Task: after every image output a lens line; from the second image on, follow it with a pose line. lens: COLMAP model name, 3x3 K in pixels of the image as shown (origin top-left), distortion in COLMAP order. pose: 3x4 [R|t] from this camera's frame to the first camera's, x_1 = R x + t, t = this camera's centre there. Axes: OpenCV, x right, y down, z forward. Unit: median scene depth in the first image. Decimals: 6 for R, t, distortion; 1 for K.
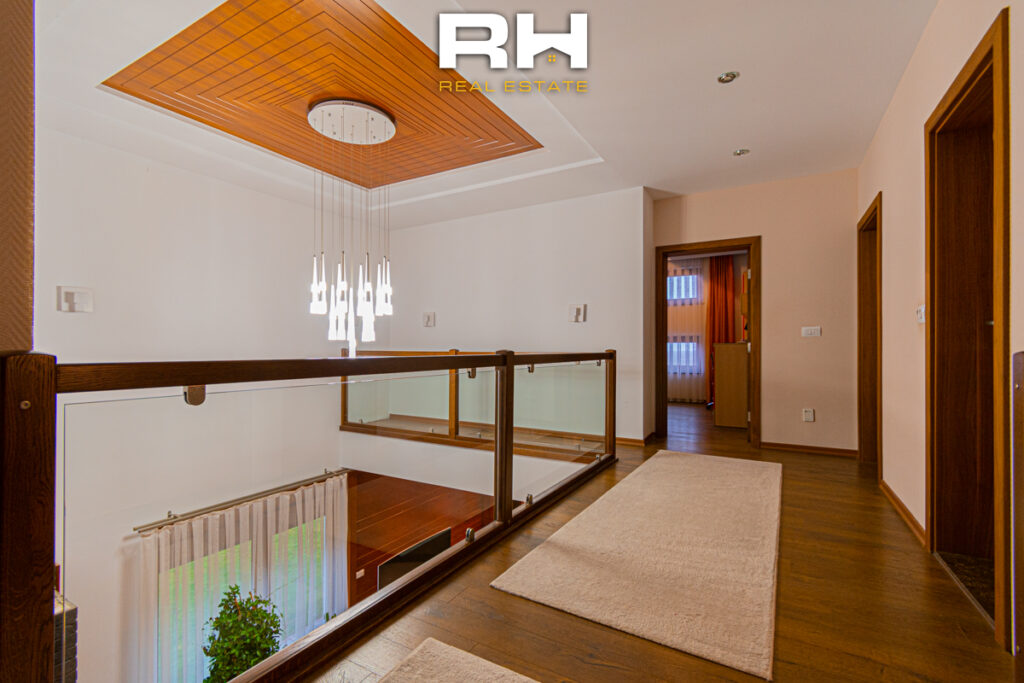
lens RADIAL K [[462.0, 0, 509.7], [0, 462.0, 344.8], [0, 0, 1]] dist [0.000593, 0.000478]
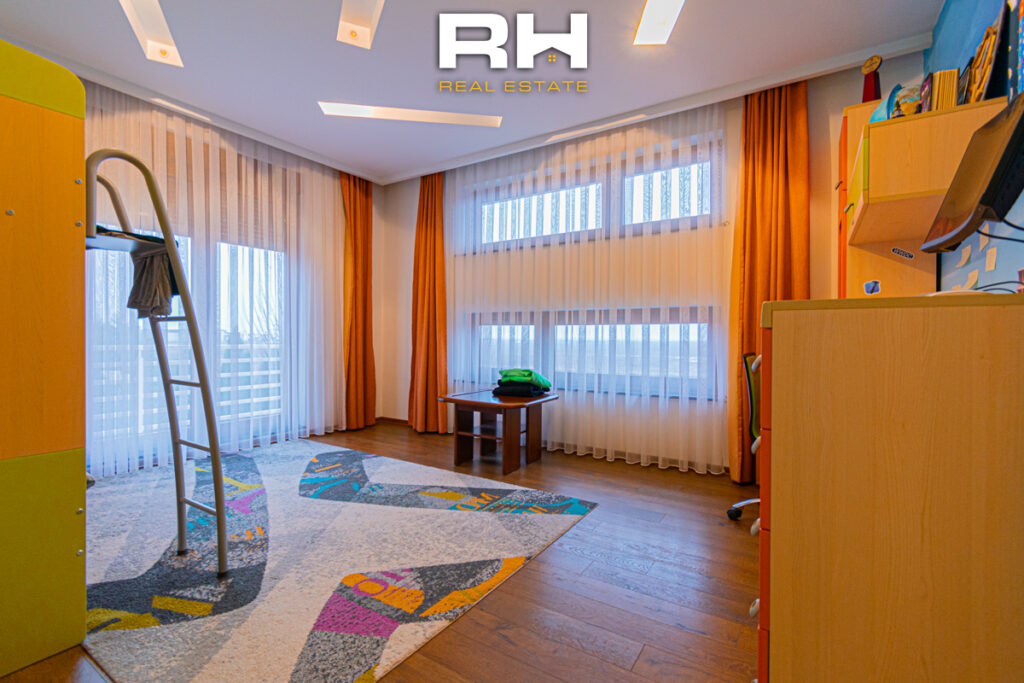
lens RADIAL K [[462.0, 0, 513.4], [0, 462.0, 339.3], [0, 0, 1]] dist [0.000593, 0.000478]
pose [[0.999994, 0.001077, 0.003137, 0.230828], [-0.001144, 0.999766, 0.021585, 0.002059], [-0.003113, -0.021588, 0.999762, 0.588360]]
